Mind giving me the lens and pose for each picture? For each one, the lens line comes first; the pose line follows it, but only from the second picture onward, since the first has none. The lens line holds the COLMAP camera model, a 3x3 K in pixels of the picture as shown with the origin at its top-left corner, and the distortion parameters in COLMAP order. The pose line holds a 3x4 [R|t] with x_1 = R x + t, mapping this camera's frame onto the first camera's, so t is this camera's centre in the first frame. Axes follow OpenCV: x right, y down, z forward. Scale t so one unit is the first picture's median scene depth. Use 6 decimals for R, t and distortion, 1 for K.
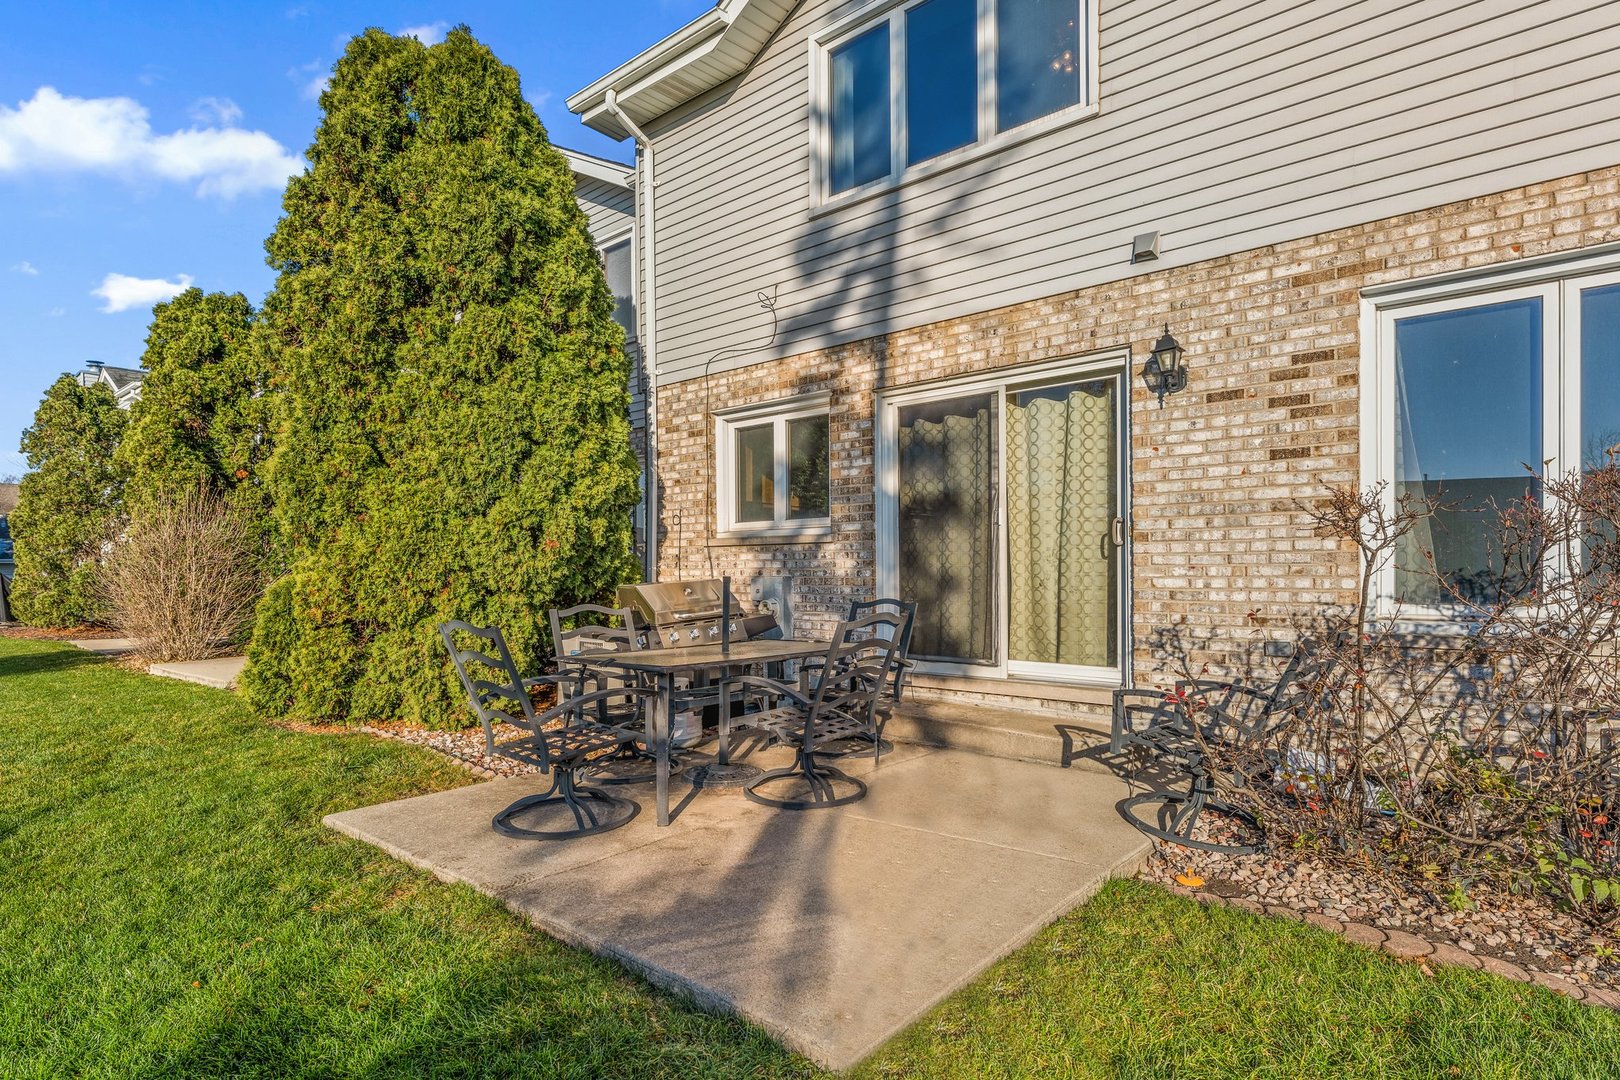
lens RADIAL K [[803.3, 0, 803.2], [0, 803.3, 580.8], [0, 0, 1]] dist [-0.001795, -0.000244]
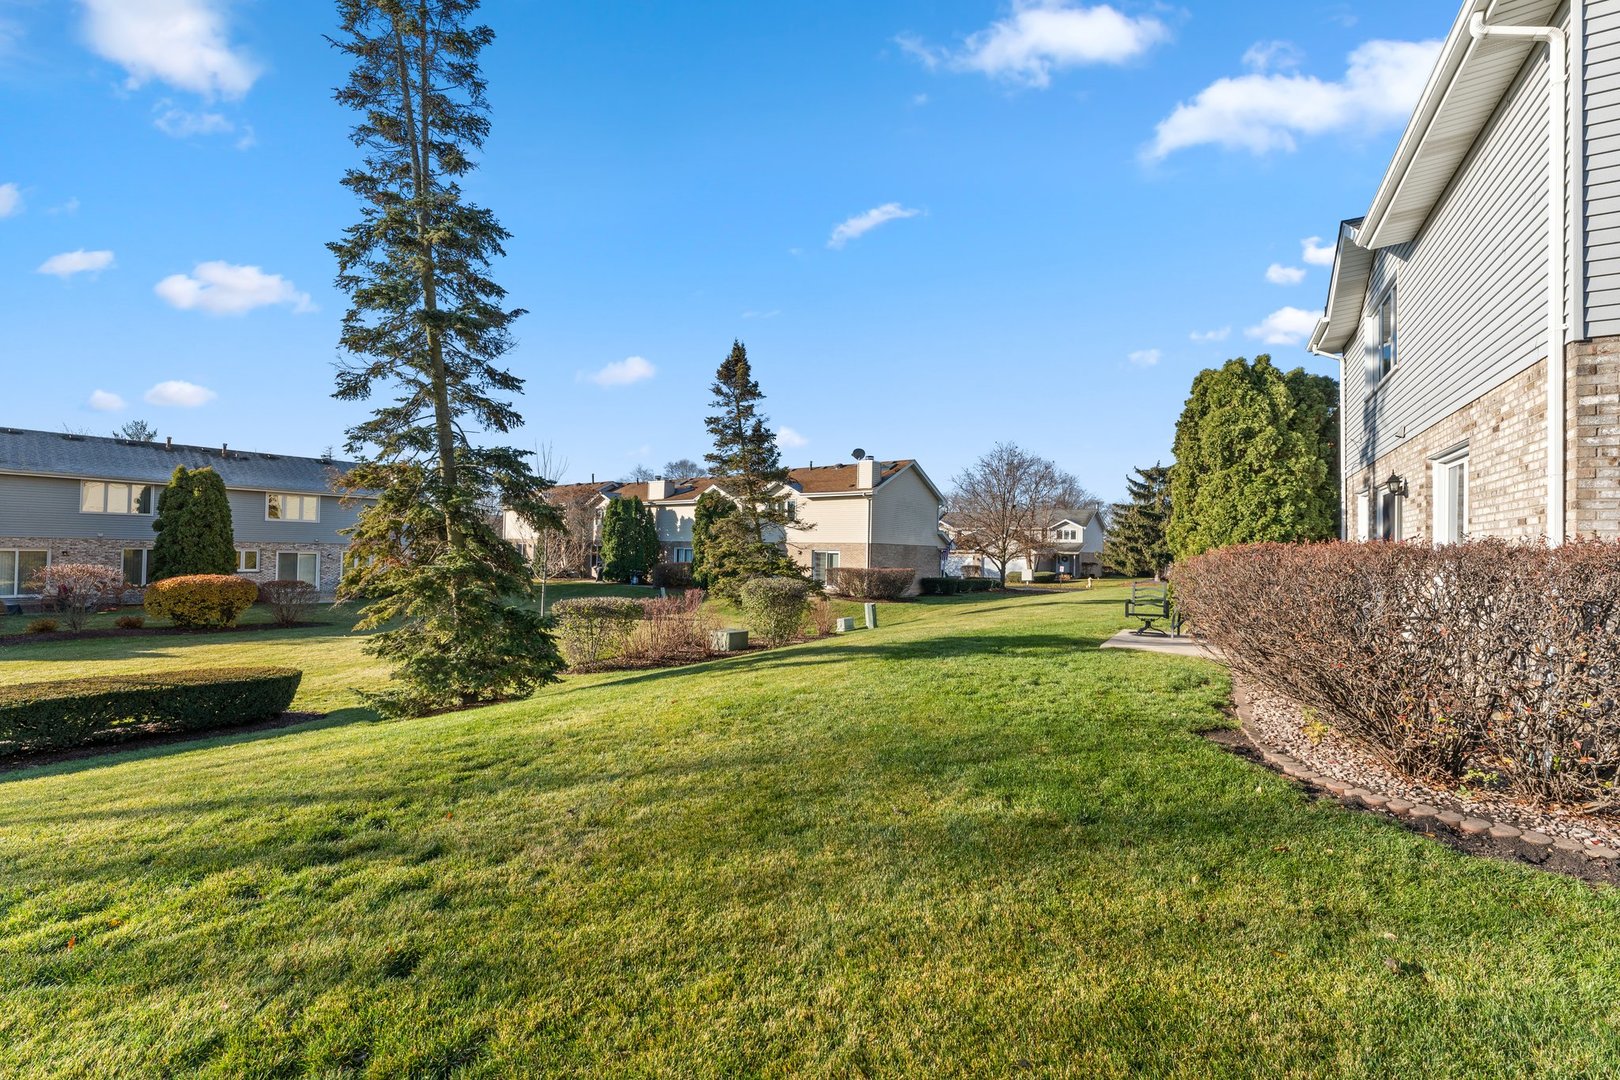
lens RADIAL K [[685.1, 0, 806.8], [0, 685.1, 537.2], [0, 0, 1]] dist [-0.000608, -0.000102]
pose [[0.152107, -0.011923, -0.988292, 1.567303], [-0.029123, 0.999439, -0.016540, -0.037957], [0.987935, 0.031297, 0.151675, -0.678687]]
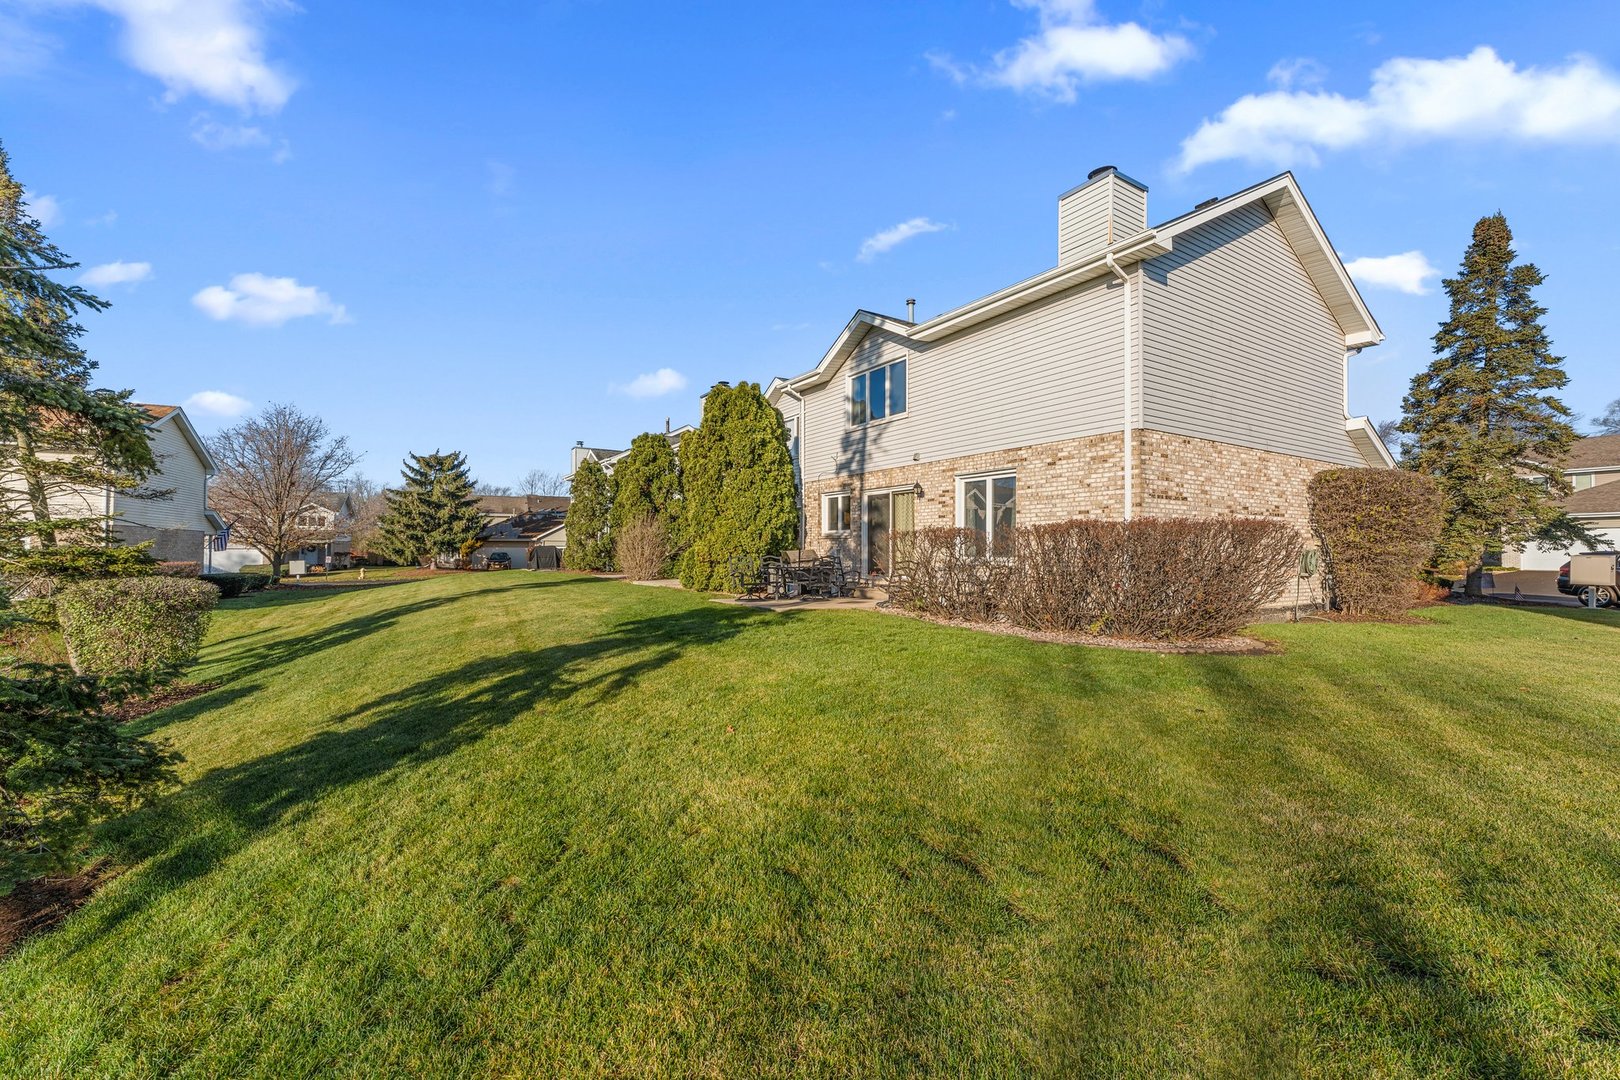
lens RADIAL K [[654.7, 0, 808.0], [0, 654.7, 545.3], [0, 0, 1]] dist [0.002793, 0.000046]
pose [[0.950352, 0.005823, -0.311124, 0.678601], [-0.010817, 0.999839, -0.014331, 0.018810], [0.310990, 0.016985, 0.950261, -1.473210]]
